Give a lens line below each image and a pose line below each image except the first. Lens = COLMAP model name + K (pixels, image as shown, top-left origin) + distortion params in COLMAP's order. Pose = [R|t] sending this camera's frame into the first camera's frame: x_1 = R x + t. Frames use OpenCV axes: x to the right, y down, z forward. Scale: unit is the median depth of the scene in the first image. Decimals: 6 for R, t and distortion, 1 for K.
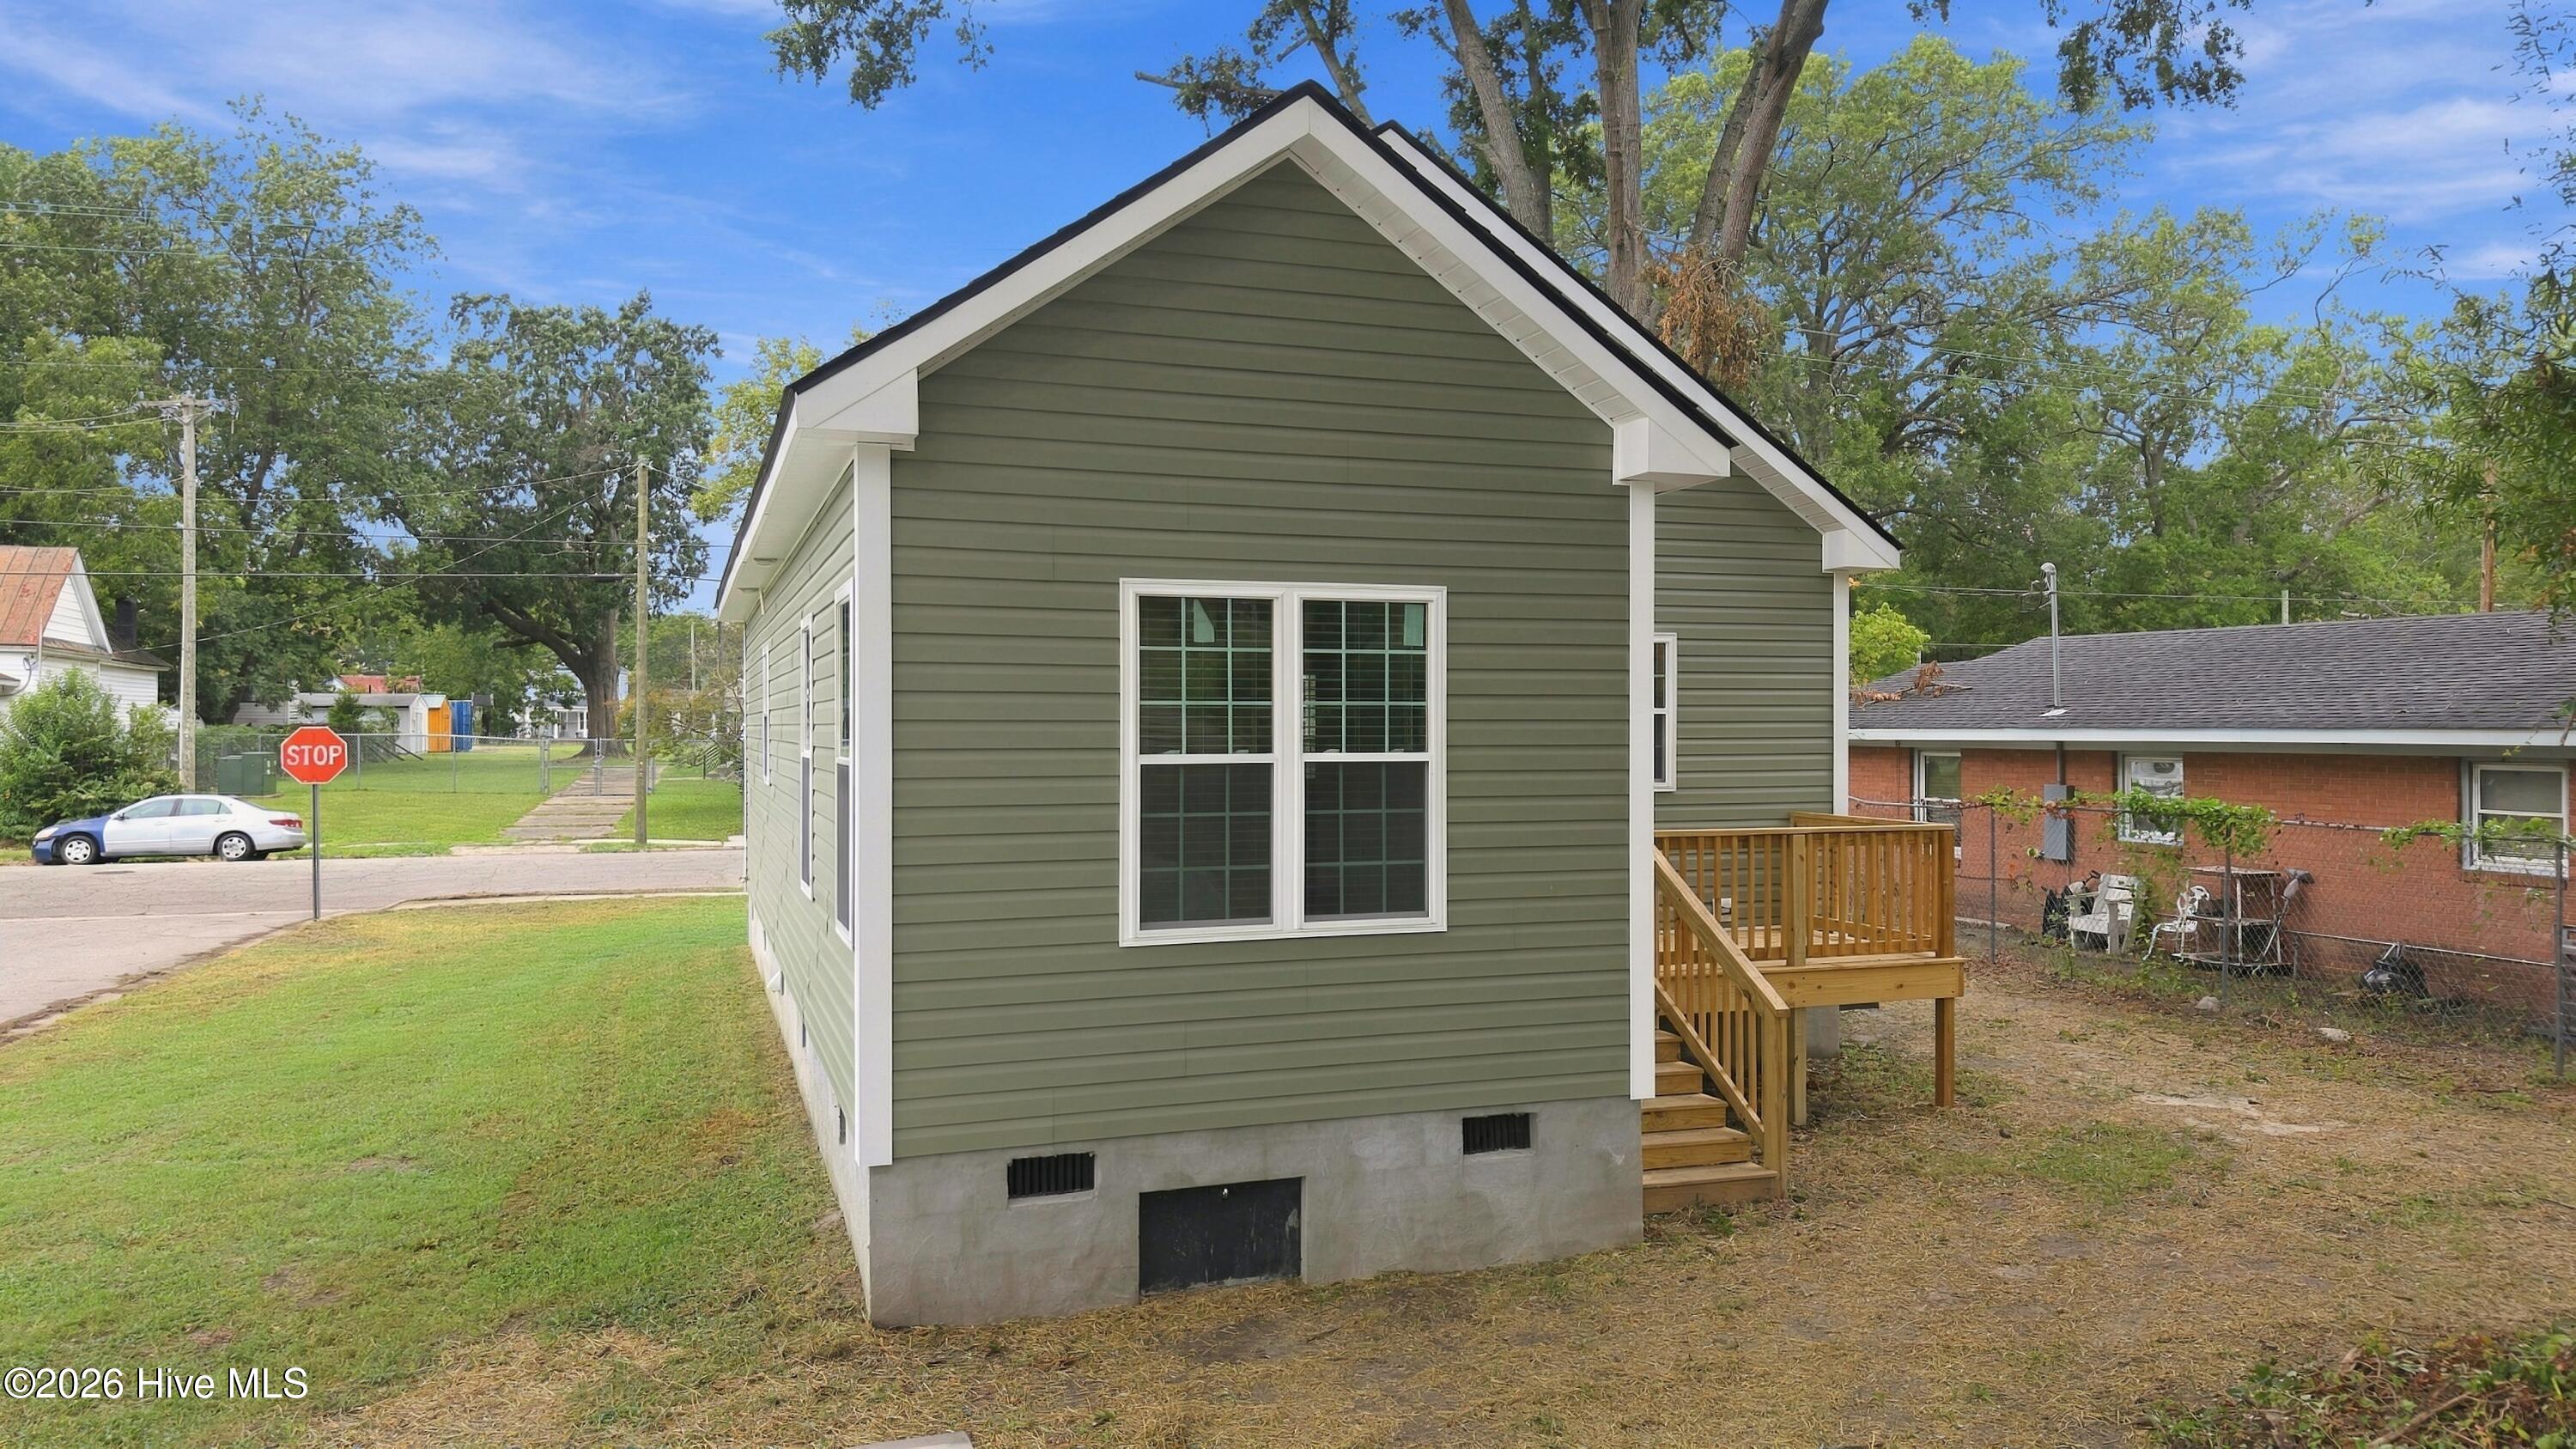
lens RADIAL K [[1727.8, 0, 1288.0], [0, 1727.8, 724.5], [0, 0, 1]] dist [0.066338, -0.070363]
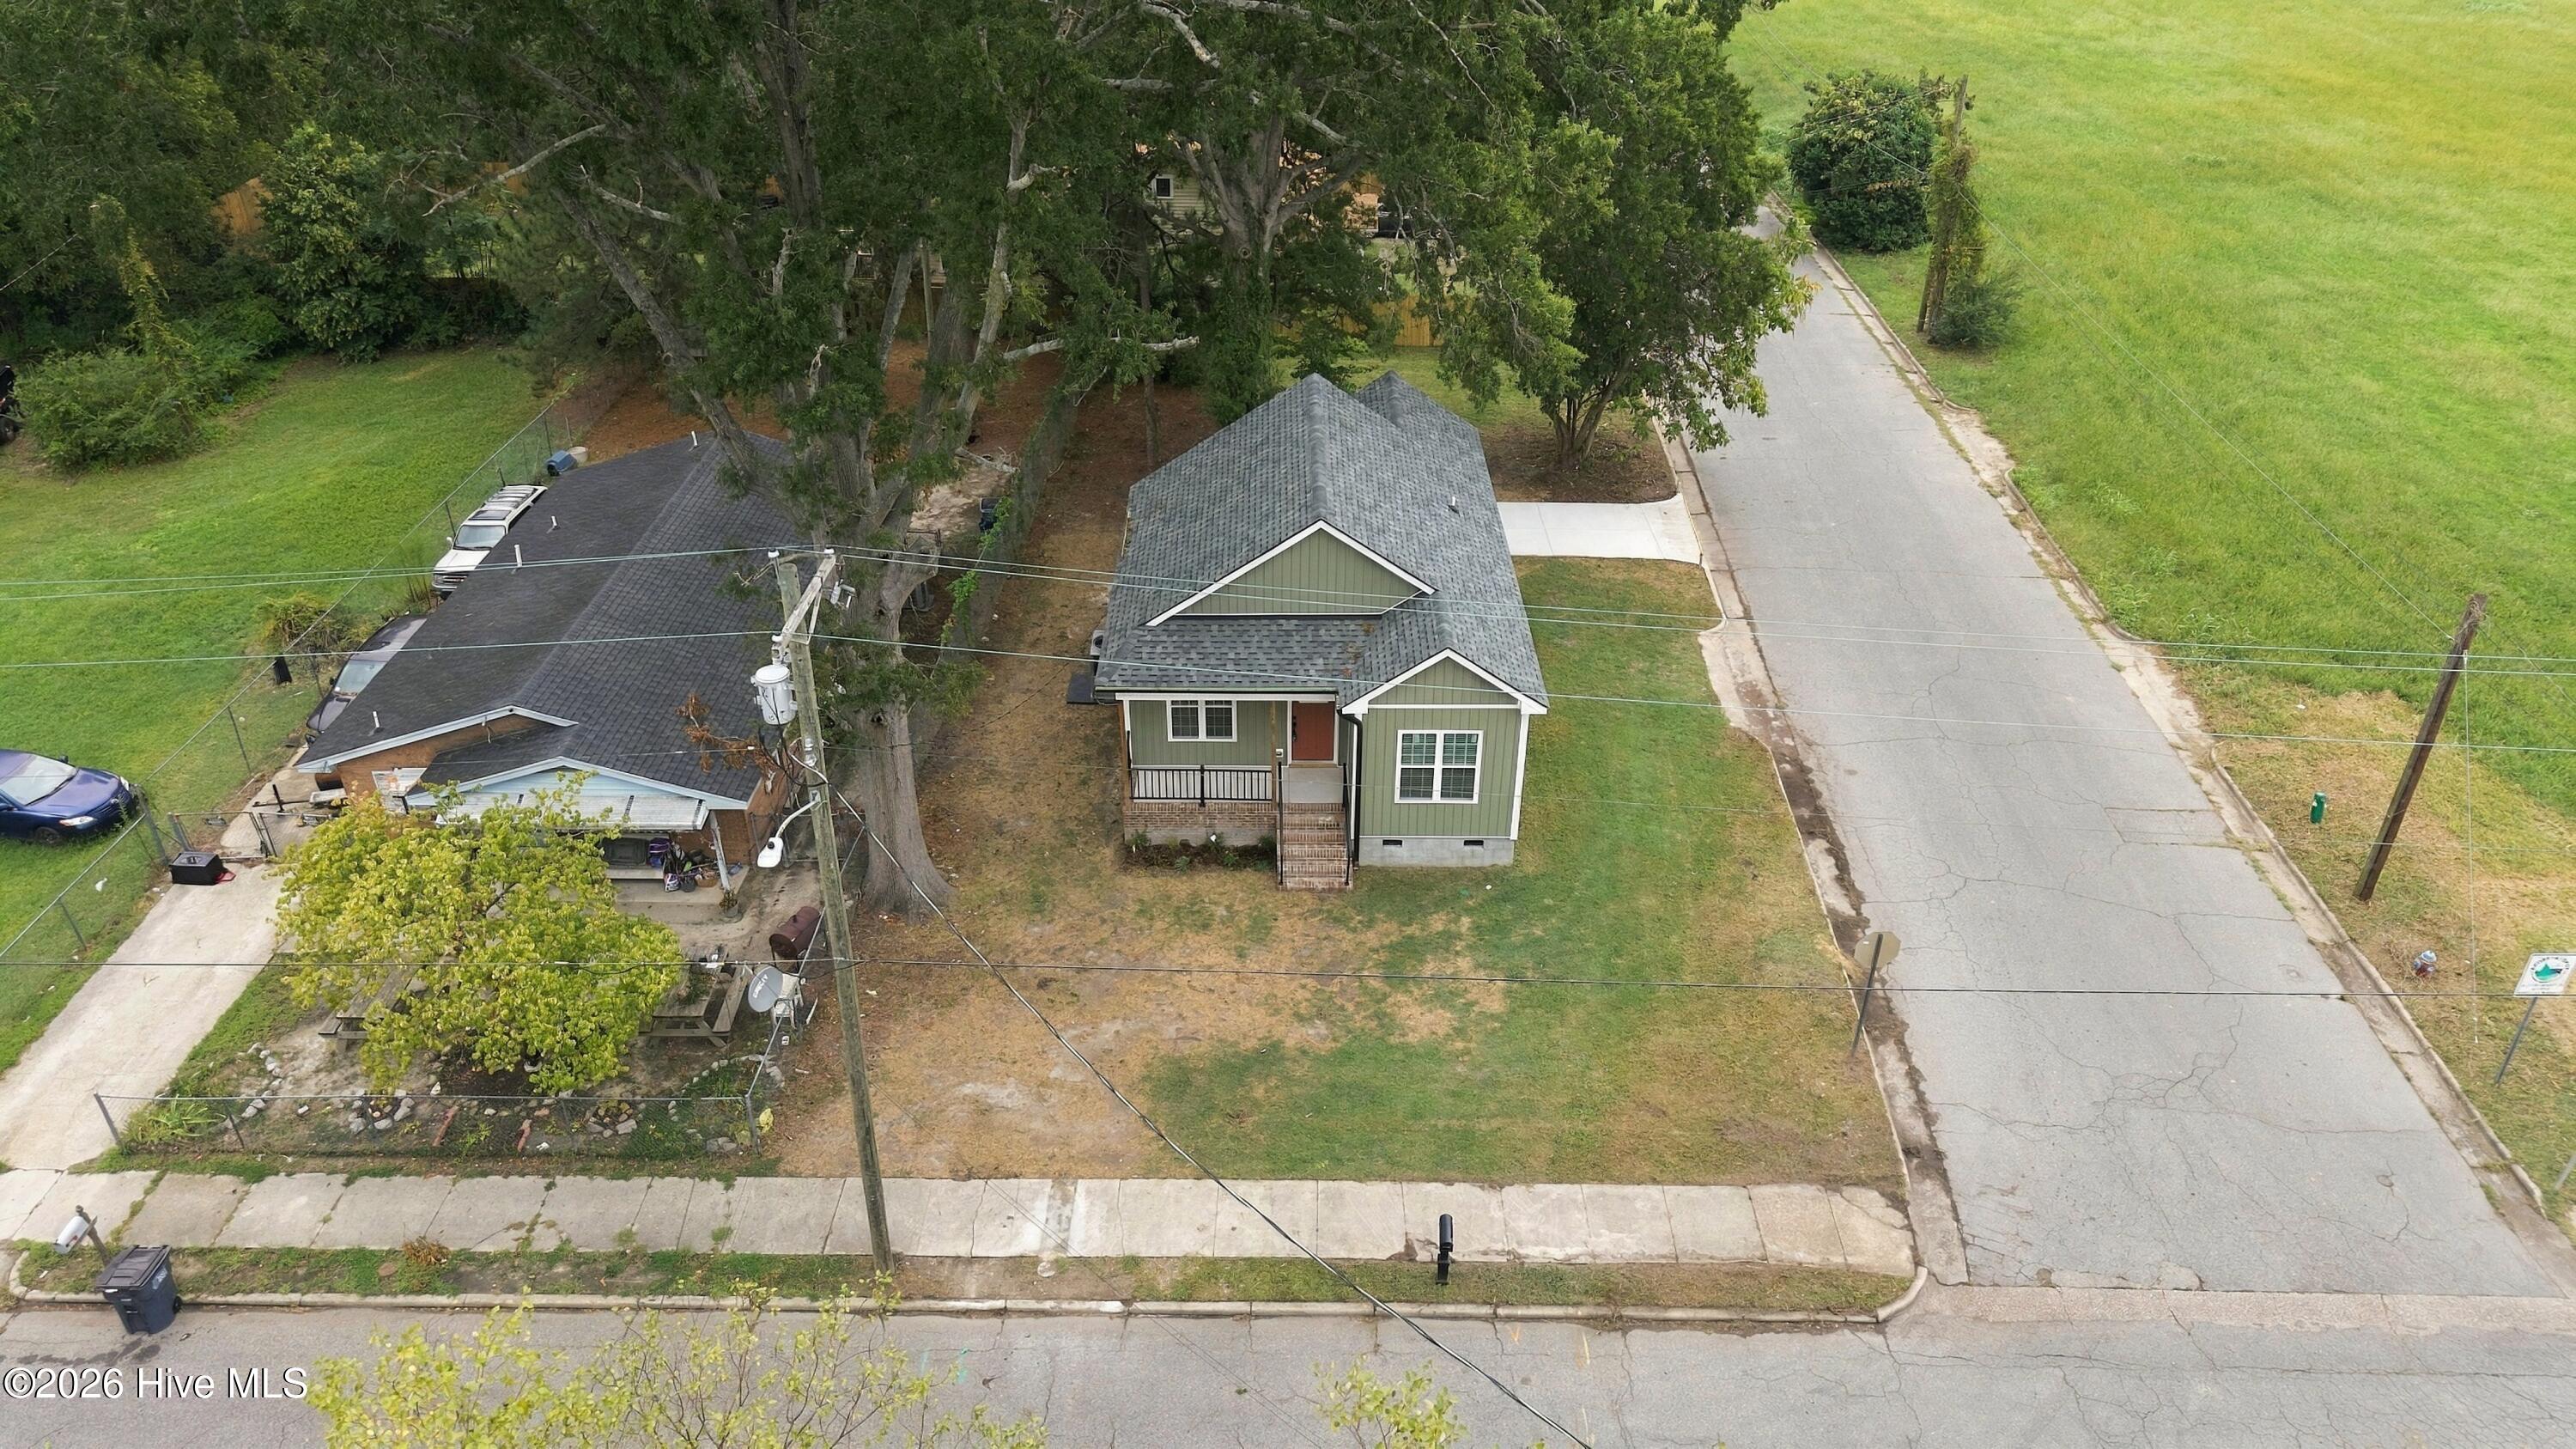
lens RADIAL K [[1708.8, 0, 1294.3], [0, 1708.8, 760.7], [0, 0, 1]] dist [0.012659, -0.001670]
pose [[0.937797, 0.197350, -0.285641, 0.833845], [-0.003476, 0.828028, 0.560675, -2.259747], [0.347168, -0.524806, 0.777208, -2.268554]]
